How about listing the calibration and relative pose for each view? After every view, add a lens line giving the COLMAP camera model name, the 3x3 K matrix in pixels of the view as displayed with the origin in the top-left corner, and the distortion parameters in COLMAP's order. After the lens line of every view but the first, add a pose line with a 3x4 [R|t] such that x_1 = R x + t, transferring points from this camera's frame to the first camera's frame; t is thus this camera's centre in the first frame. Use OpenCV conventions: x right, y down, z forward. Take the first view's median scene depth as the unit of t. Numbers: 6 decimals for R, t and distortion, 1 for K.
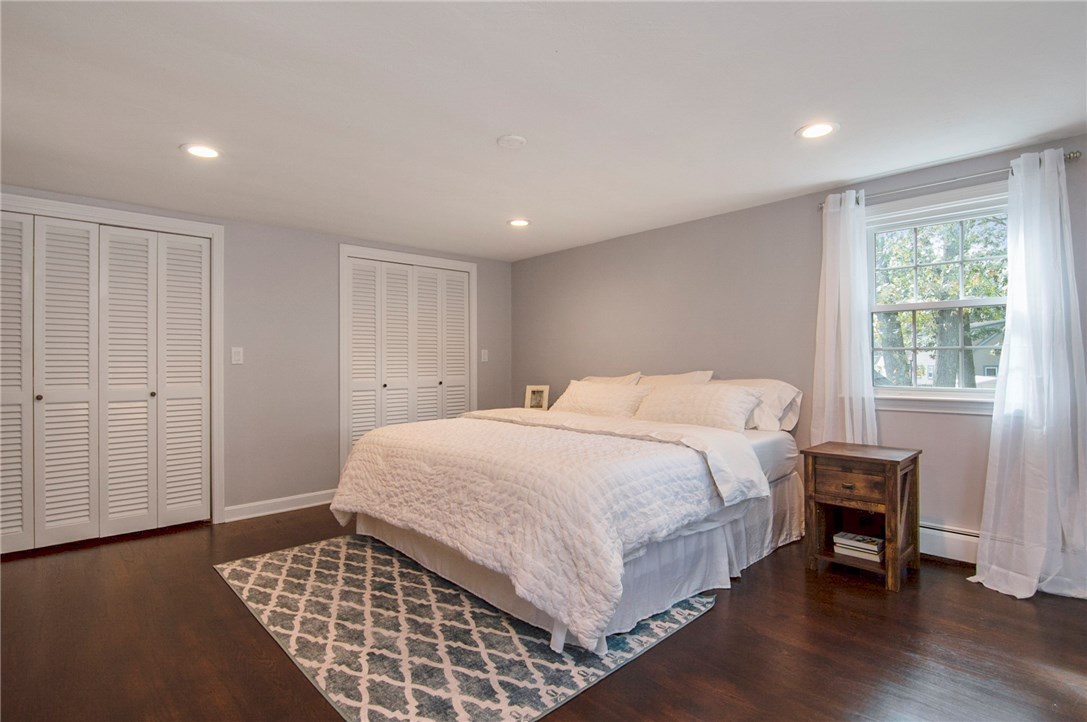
lens RADIAL K [[539.6, 0, 542.7], [0, 539.6, 365.3], [0, 0, 1]] dist [-0.000531, -0.010251]
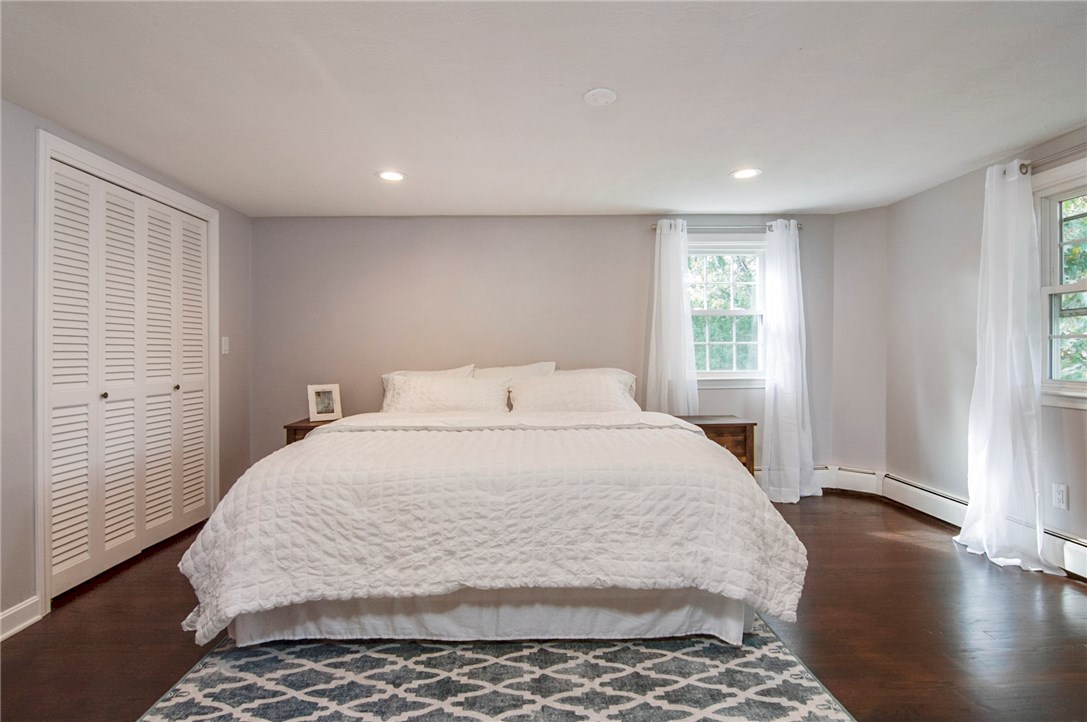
lens RADIAL K [[539.6, 0, 545.0], [0, 539.6, 356.0], [0, 0, 1]] dist [-0.000531, -0.010251]
pose [[0.658660, -0.004020, 0.752430, -0.757301], [0.009174, 0.999954, -0.002688, 0.002589], [-0.752385, 0.008673, 0.658667, 0.492687]]
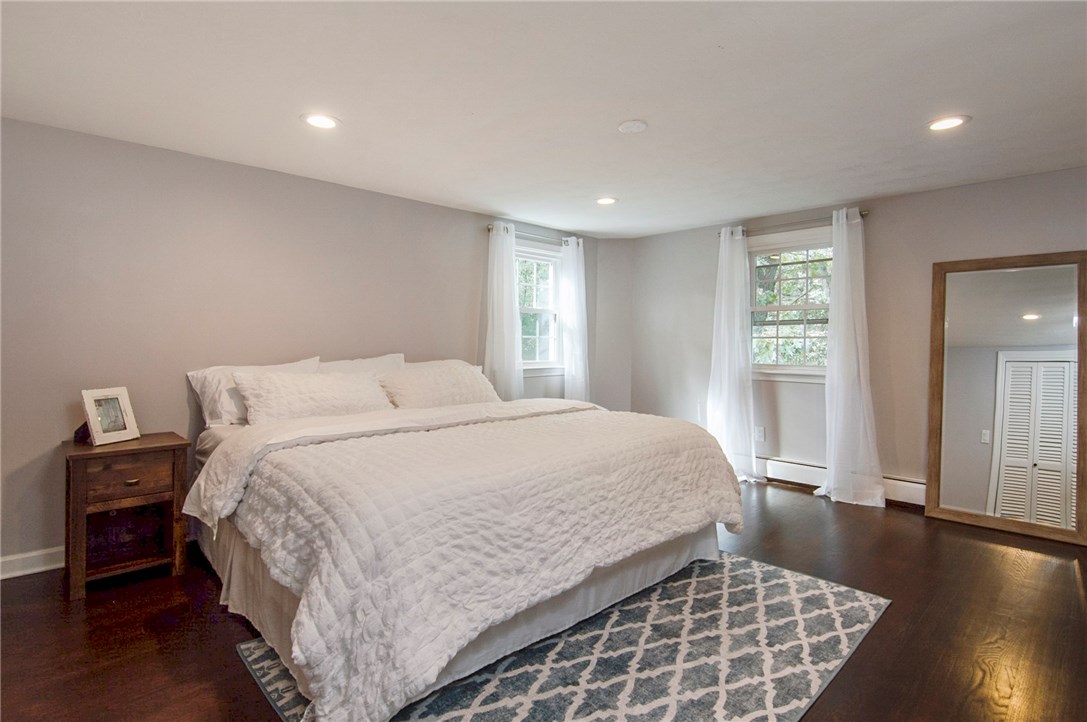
lens RADIAL K [[539.6, 0, 546.0], [0, 539.6, 346.6], [0, 0, 1]] dist [-0.000531, -0.010251]
pose [[-0.021179, 0.000991, 0.999775, -1.050148], [0.003406, 0.999994, -0.000919, -0.000806], [-0.999770, 0.003386, -0.021183, 1.167403]]
